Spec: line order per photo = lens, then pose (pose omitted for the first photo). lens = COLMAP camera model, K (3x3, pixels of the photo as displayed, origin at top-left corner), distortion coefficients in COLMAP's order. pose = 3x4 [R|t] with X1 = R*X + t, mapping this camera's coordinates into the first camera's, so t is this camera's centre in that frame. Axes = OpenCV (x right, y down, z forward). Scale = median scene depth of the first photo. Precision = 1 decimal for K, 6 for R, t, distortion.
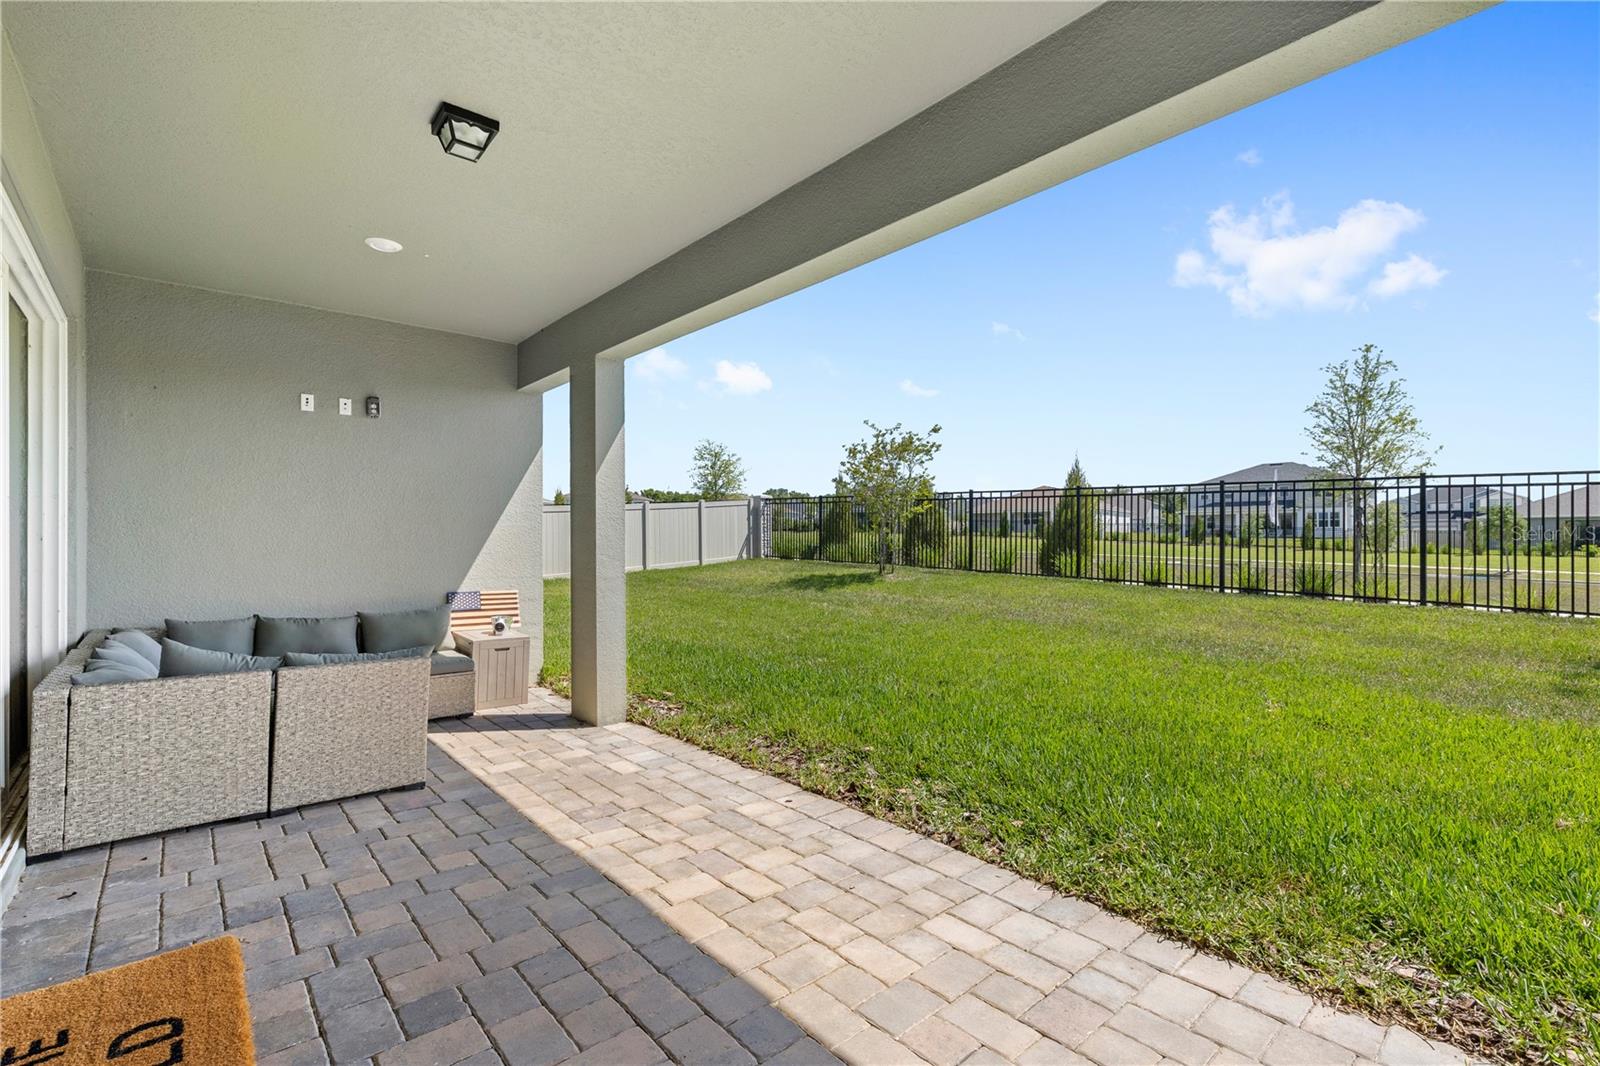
lens RADIAL K [[694.5, 0, 791.8], [0, 694.5, 546.3], [0, 0, 1]] dist [-0.000886, -0.000505]
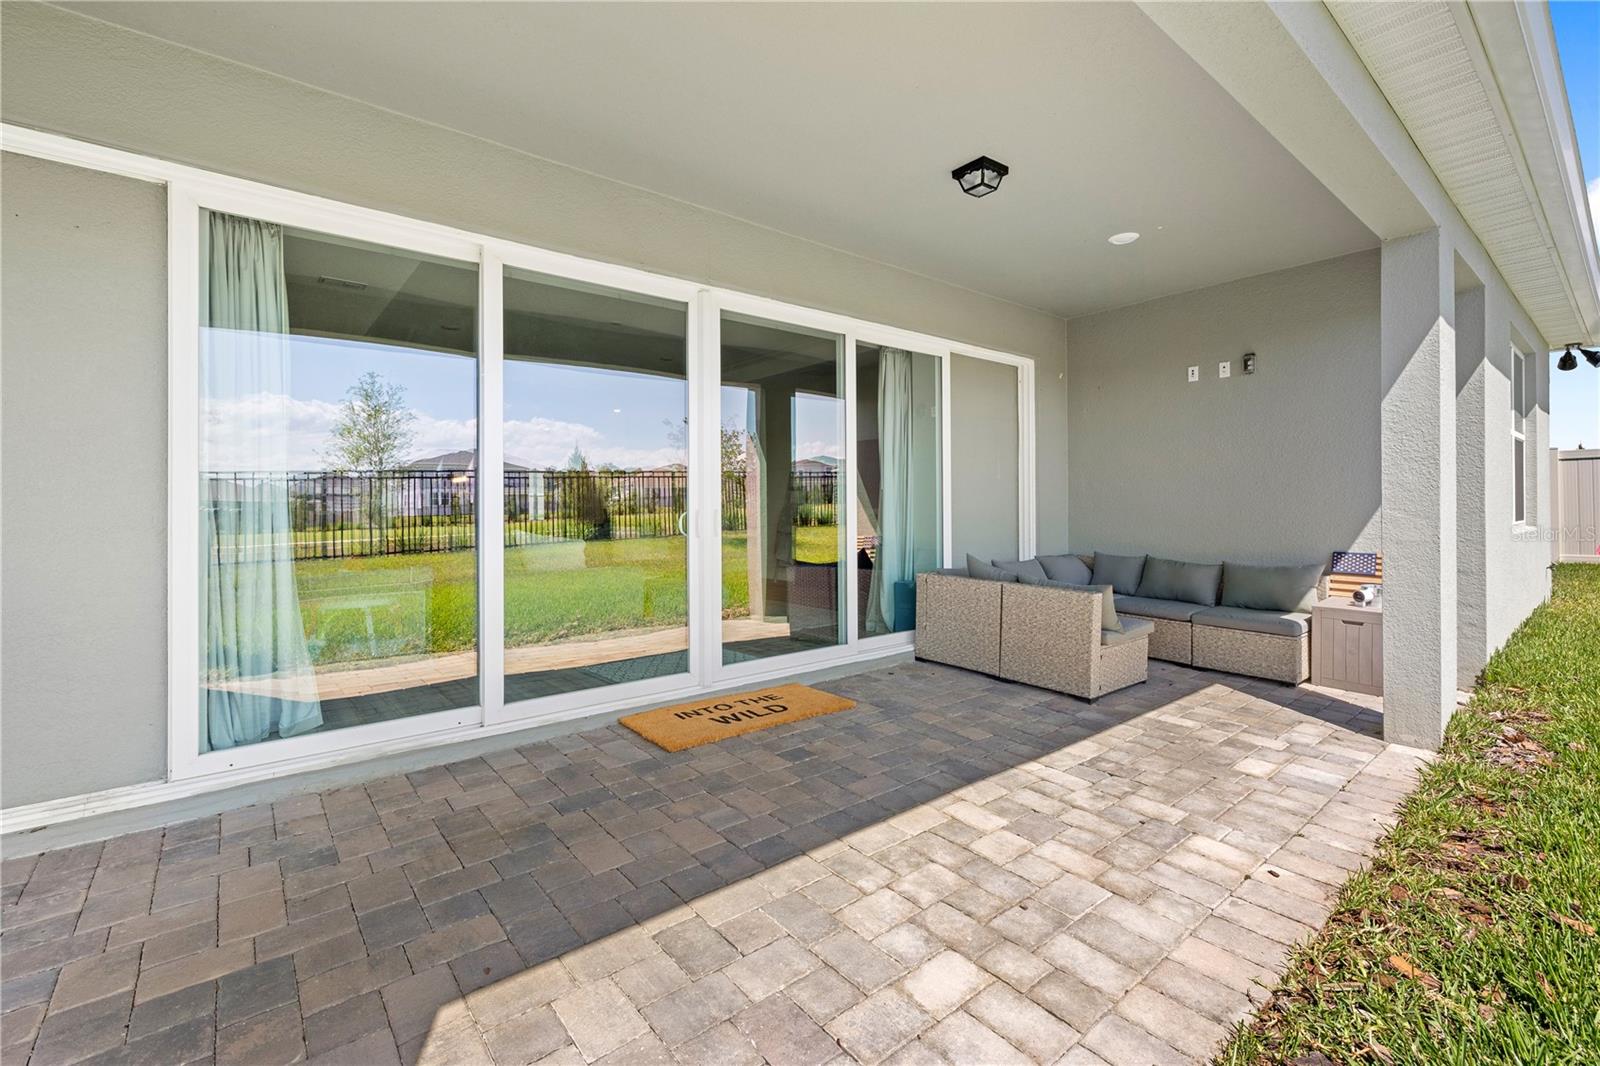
lens RADIAL K [[694.5, 0, 798.9], [0, 694.5, 506.1], [0, 0, 1]] dist [-0.000886, -0.000505]
pose [[-0.032840, 0.002752, -0.999457, 0.714473], [-0.002604, 0.999993, 0.002839, 0.013541], [0.999457, 0.002696, -0.032833, 0.596733]]
